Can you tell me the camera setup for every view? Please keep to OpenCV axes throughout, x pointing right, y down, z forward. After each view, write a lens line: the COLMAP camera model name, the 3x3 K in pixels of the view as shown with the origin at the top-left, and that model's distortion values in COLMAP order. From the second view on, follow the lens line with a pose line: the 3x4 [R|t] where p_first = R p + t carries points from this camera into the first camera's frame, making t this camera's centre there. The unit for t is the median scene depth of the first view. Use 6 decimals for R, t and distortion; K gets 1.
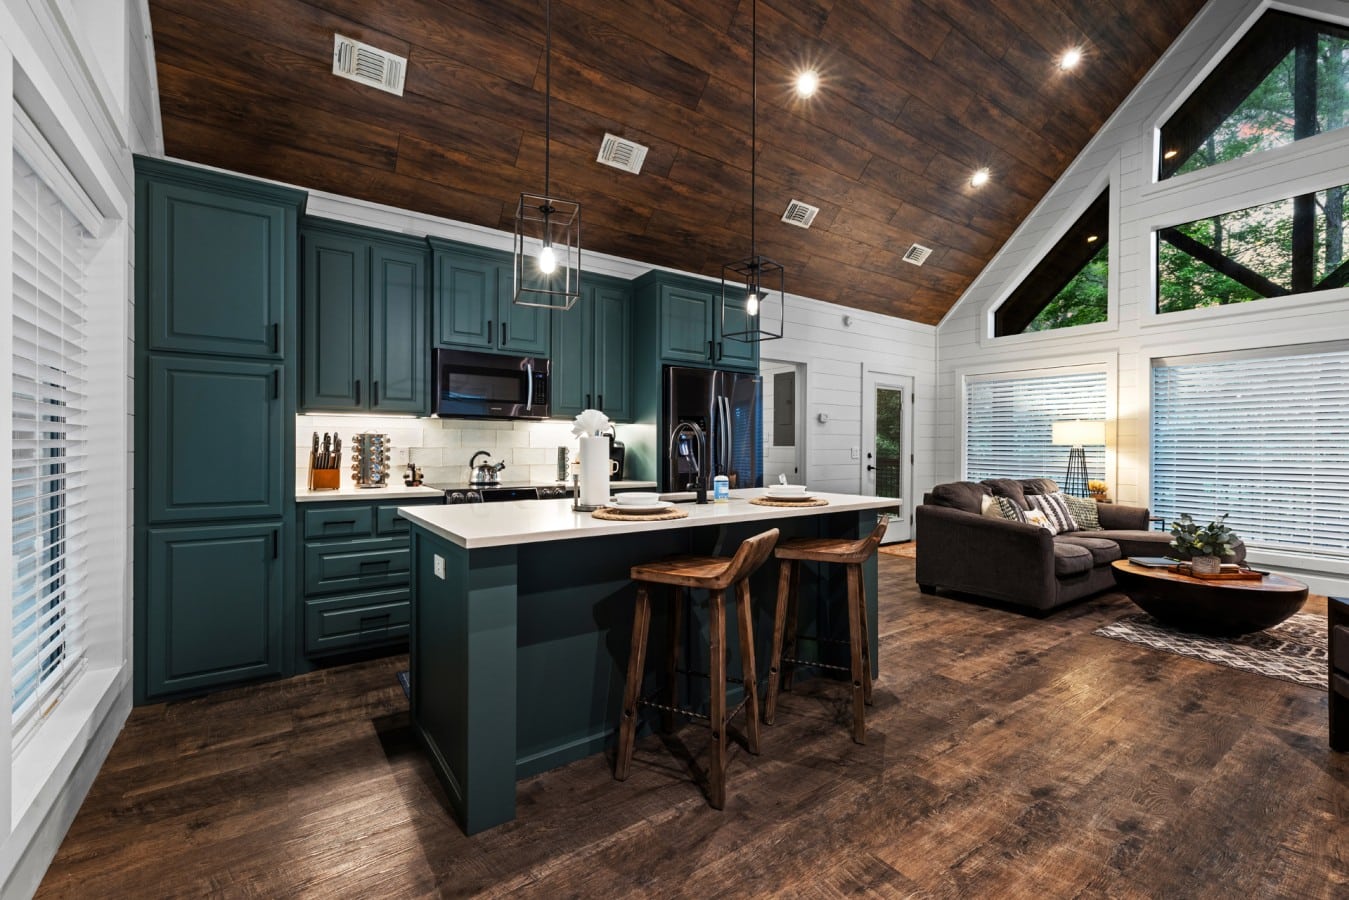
lens RADIAL K [[569.7, 0, 666.4], [0, 569.7, 443.2], [0, 0, 1]] dist [0.001606, 0.000271]
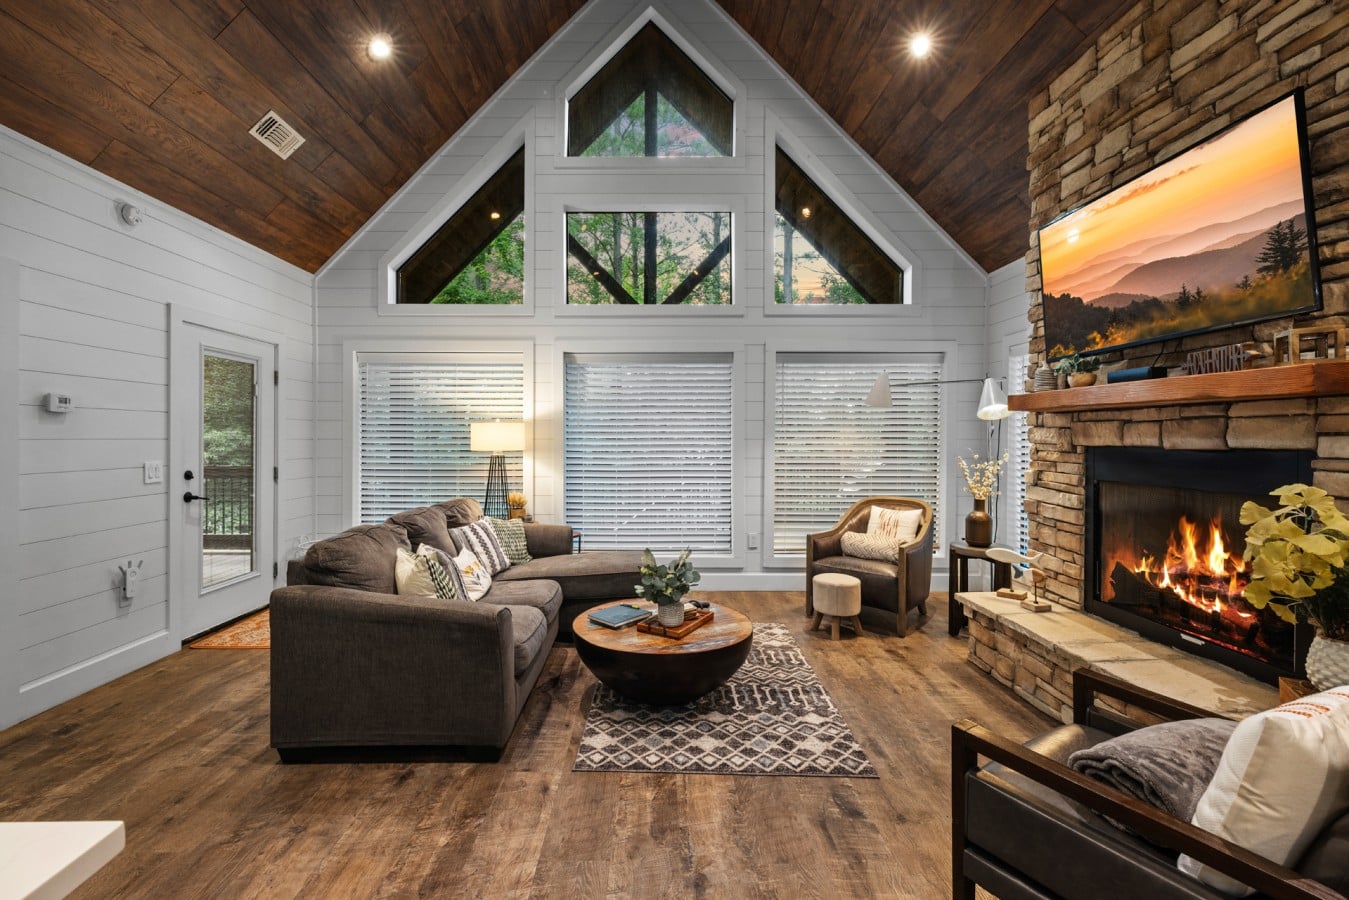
lens RADIAL K [[577.2, 0, 647.1], [0, 577.2, 439.3], [0, 0, 1]] dist [0.003595, 0.000201]
pose [[0.574347, -0.009391, 0.818558, 0.199743], [0.000863, 0.999941, 0.010867, -0.024800], [-0.818611, -0.005535, 0.574321, 0.410013]]
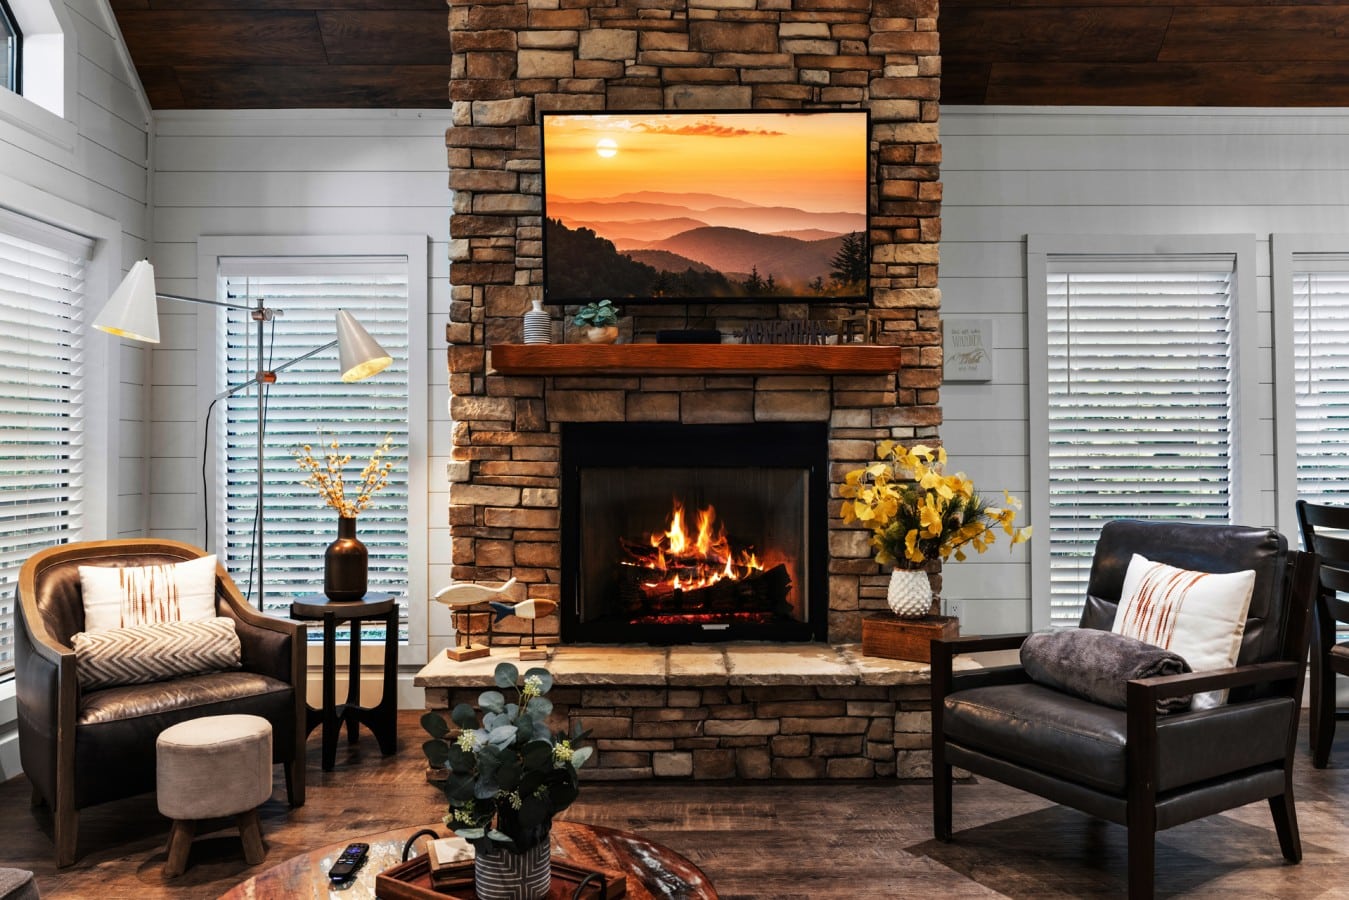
lens RADIAL K [[992.0, 0, 685.8], [0, 992.0, 442.5], [0, 0, 1]] dist [-0.007224, 0.004870]
pose [[-0.822579, -0.001922, 0.568647, 0.434973], [-0.005318, 0.999977, -0.004312, 0.007529], [-0.568626, -0.006570, -0.822570, 0.965236]]
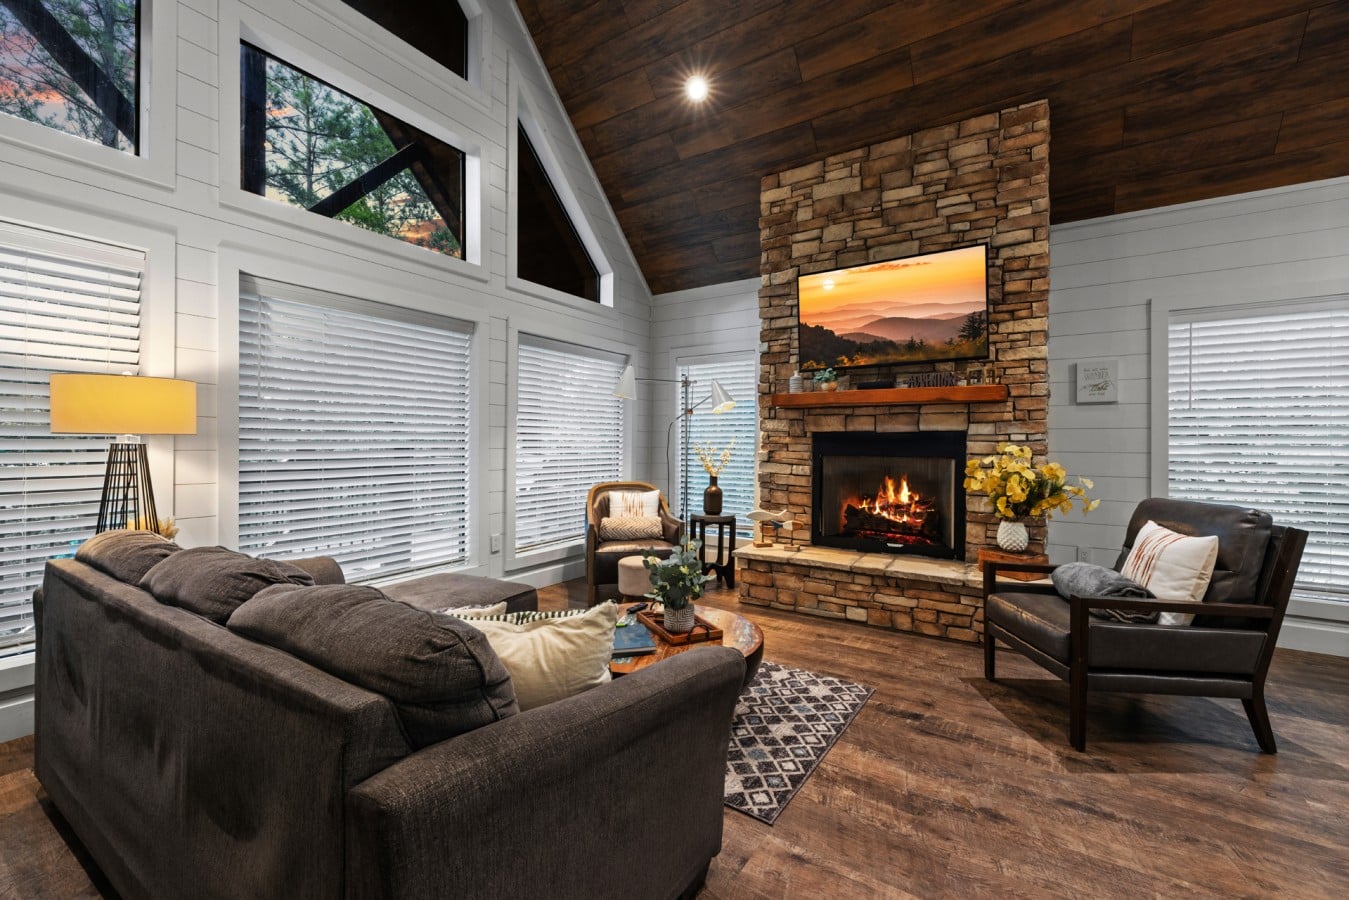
lens RADIAL K [[569.7, 0, 667.7], [0, 569.7, 442.0], [0, 0, 1]] dist [0.001606, 0.000271]
pose [[-0.367919, -0.008800, 0.929816, 0.231947], [-0.010550, 0.999930, 0.005289, 0.002116], [-0.929798, -0.007864, -0.367986, 0.906049]]
